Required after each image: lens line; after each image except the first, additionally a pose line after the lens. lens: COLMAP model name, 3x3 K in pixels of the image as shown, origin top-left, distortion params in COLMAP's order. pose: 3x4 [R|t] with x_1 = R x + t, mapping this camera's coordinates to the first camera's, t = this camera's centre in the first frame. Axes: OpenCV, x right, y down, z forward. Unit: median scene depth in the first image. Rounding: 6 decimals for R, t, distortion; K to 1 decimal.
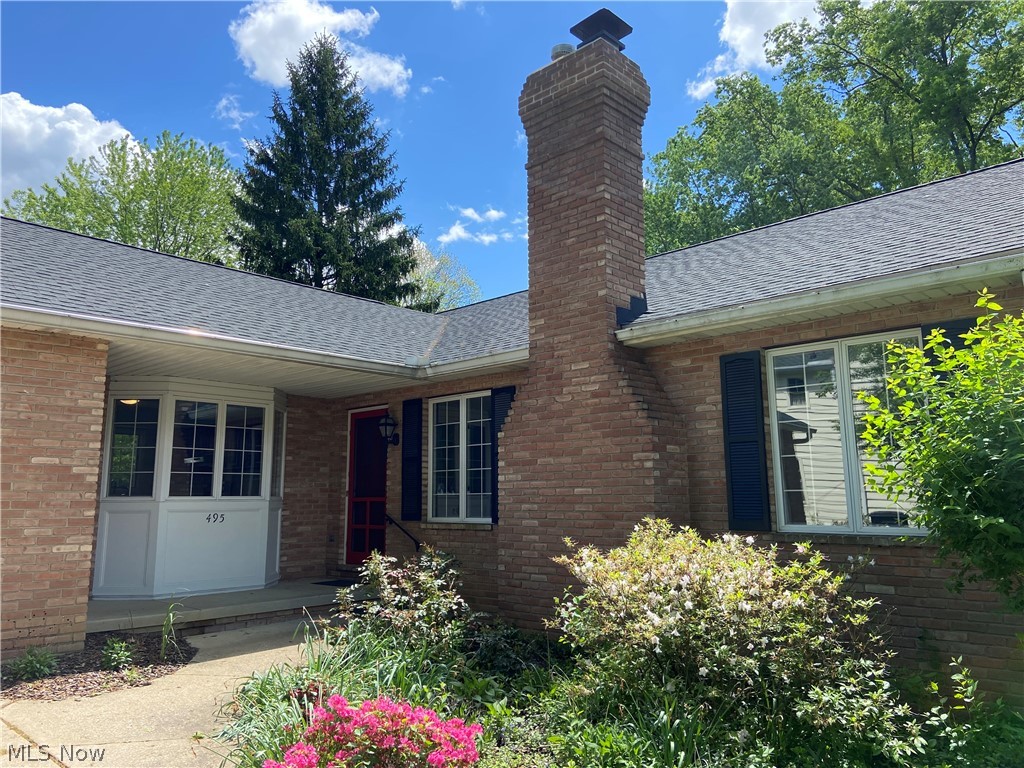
lens RADIAL K [[779.3, 0, 514.0], [0, 779.3, 381.6], [0, 0, 1]] dist [0.088247, -0.069287]
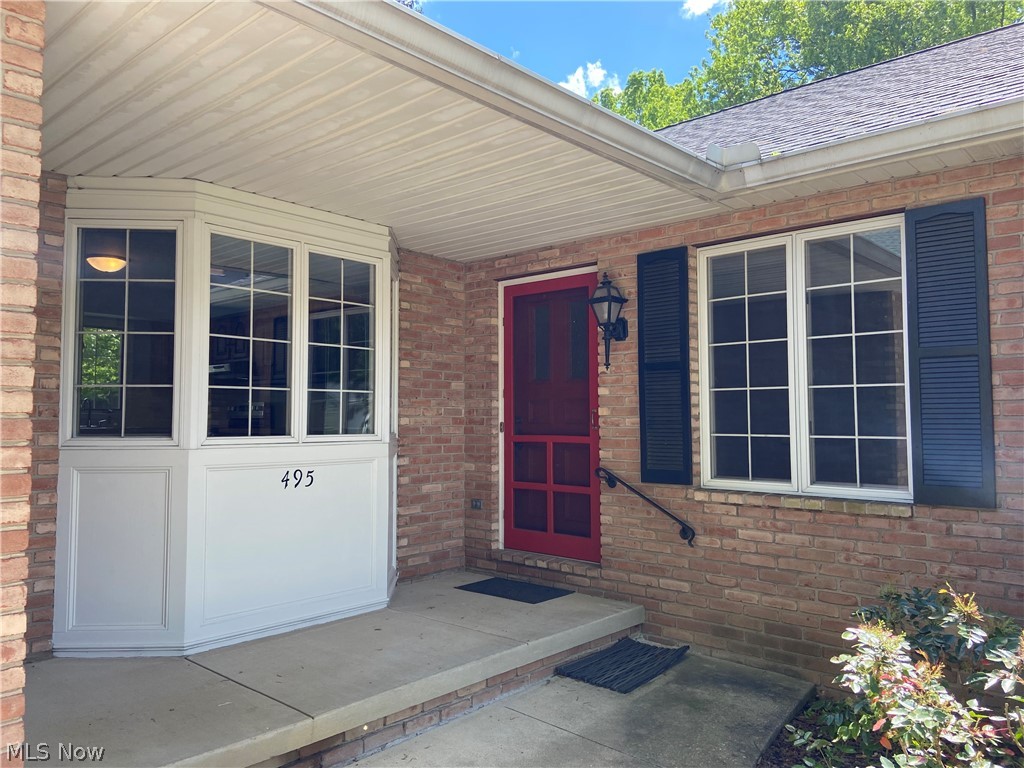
lens RADIAL K [[779.3, 0, 510.4], [0, 779.3, 384.1], [0, 0, 1]] dist [0.088247, -0.069287]
pose [[0.999776, 0.005664, 0.020385, -0.230806], [-0.007803, 0.994291, 0.106419, 0.054141], [-0.019666, -0.106554, 0.994112, 0.463790]]
